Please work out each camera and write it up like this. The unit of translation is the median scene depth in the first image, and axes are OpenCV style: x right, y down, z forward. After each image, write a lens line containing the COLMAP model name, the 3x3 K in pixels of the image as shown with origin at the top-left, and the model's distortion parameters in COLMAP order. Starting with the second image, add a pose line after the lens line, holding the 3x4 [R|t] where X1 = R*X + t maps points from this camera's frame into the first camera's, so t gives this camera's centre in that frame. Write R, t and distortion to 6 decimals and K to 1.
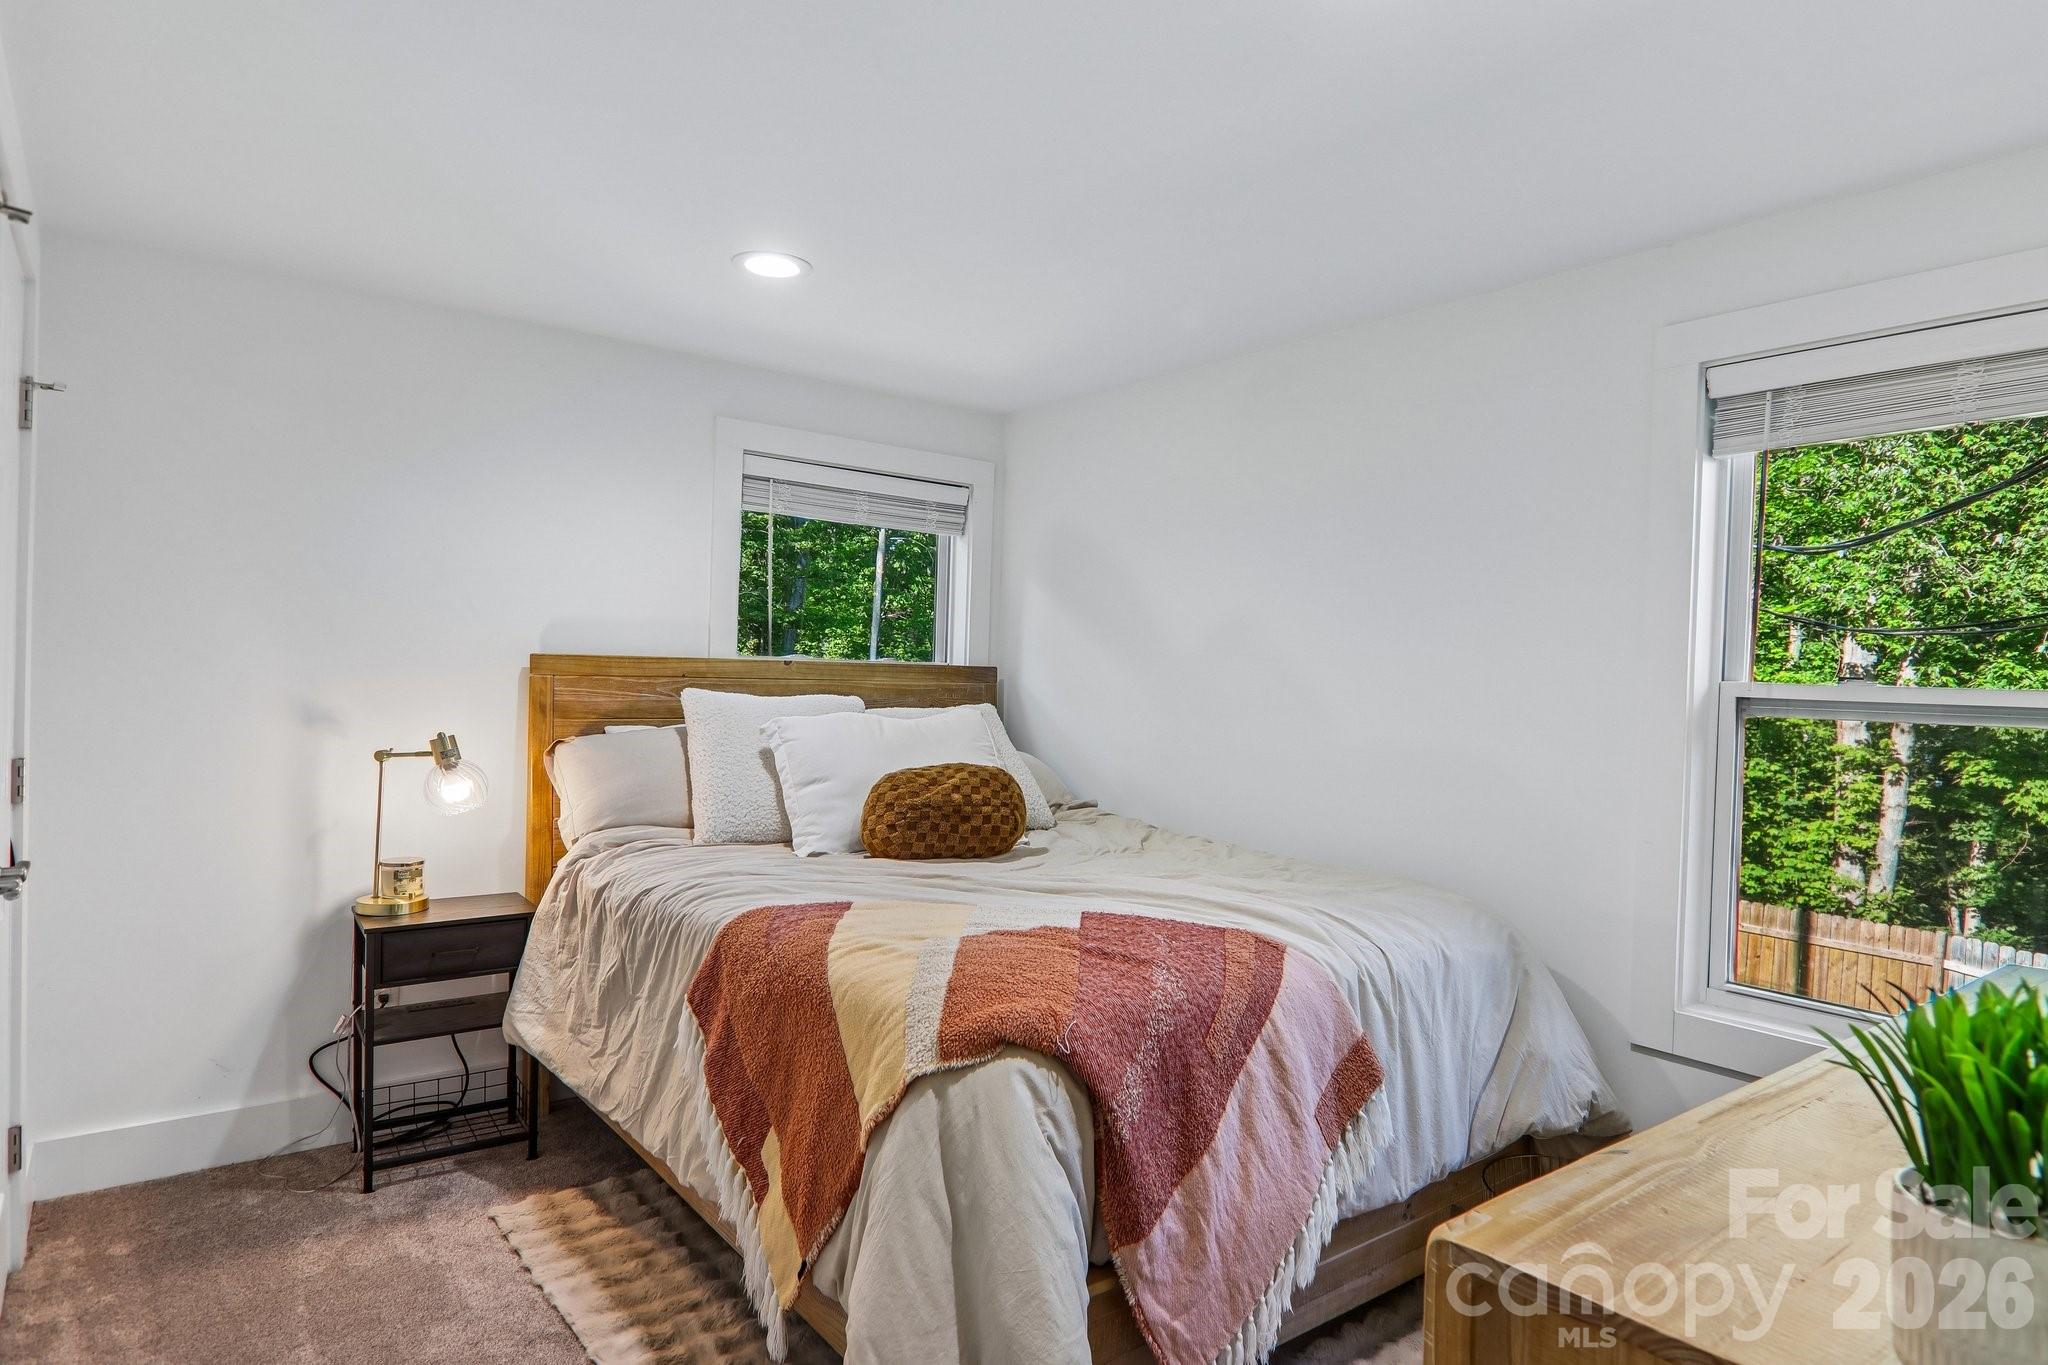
lens RADIAL K [[1136.1, 0, 1027.6], [0, 1136.1, 699.8], [0, 0, 1]] dist [0.009484, -0.020583]
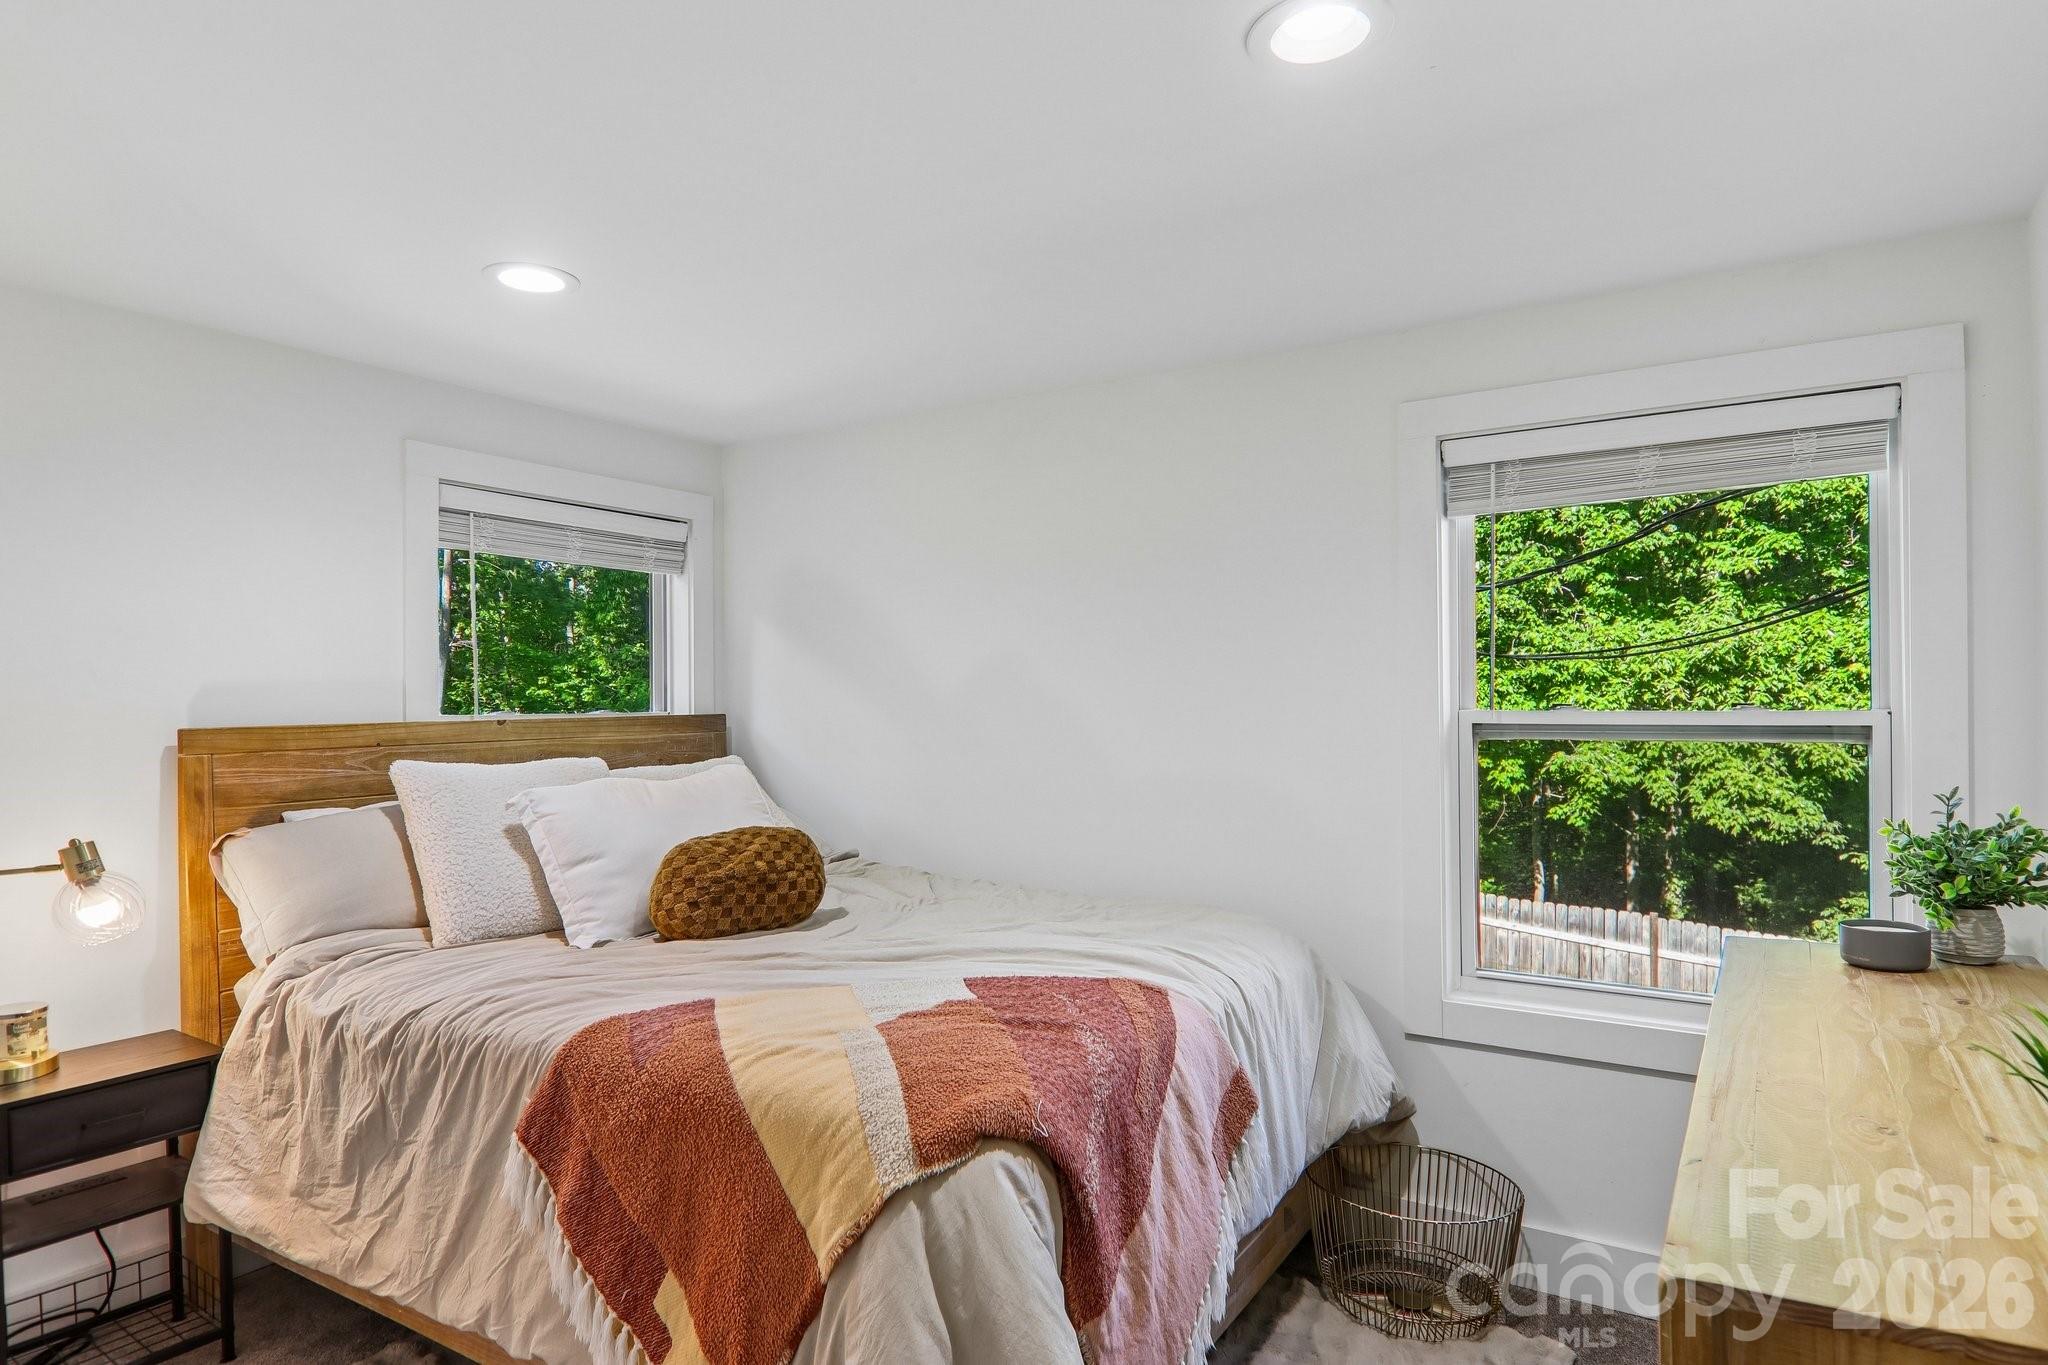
lens RADIAL K [[1138.4, 0, 1019.8], [0, 1138.4, 701.8], [0, 0, 1]] dist [0.014368, -0.020346]
pose [[0.939858, -0.039385, 0.339288, -0.187304], [0.044863, 0.998959, -0.008314, -0.032459], [-0.338607, 0.023036, 0.940646, 0.053164]]
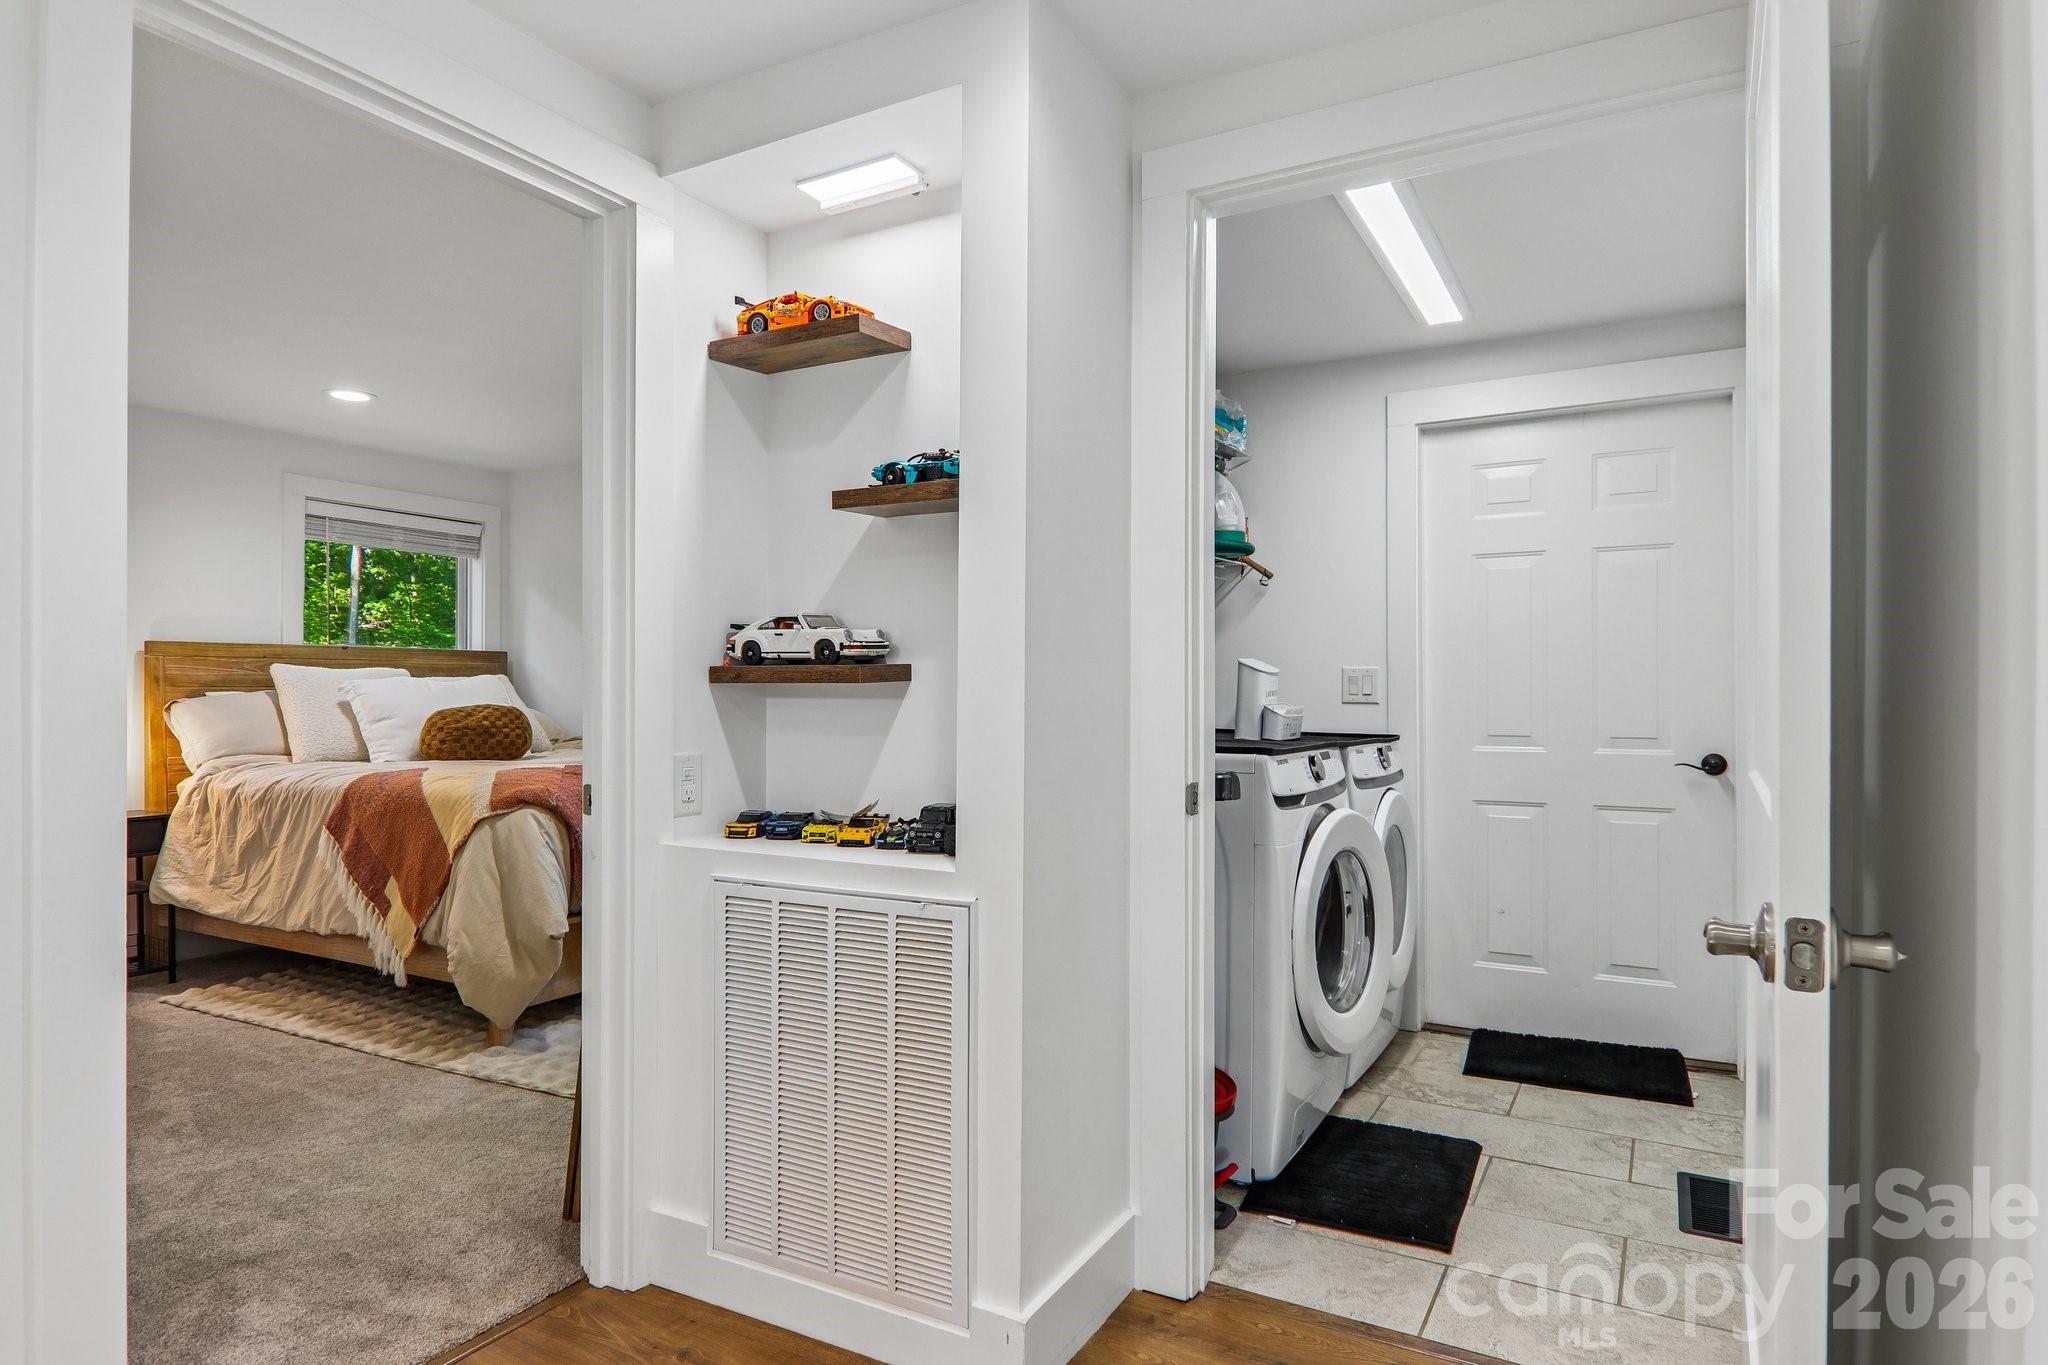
lens RADIAL K [[1136.1, 0, 1027.6], [0, 1136.1, 699.8], [0, 0, 1]] dist [0.009484, -0.020583]
pose [[0.916873, -0.027897, 0.398203, 0.002194], [0.031619, 0.999496, -0.002784, 0.087791], [-0.397924, 0.015143, 0.917293, -0.881848]]
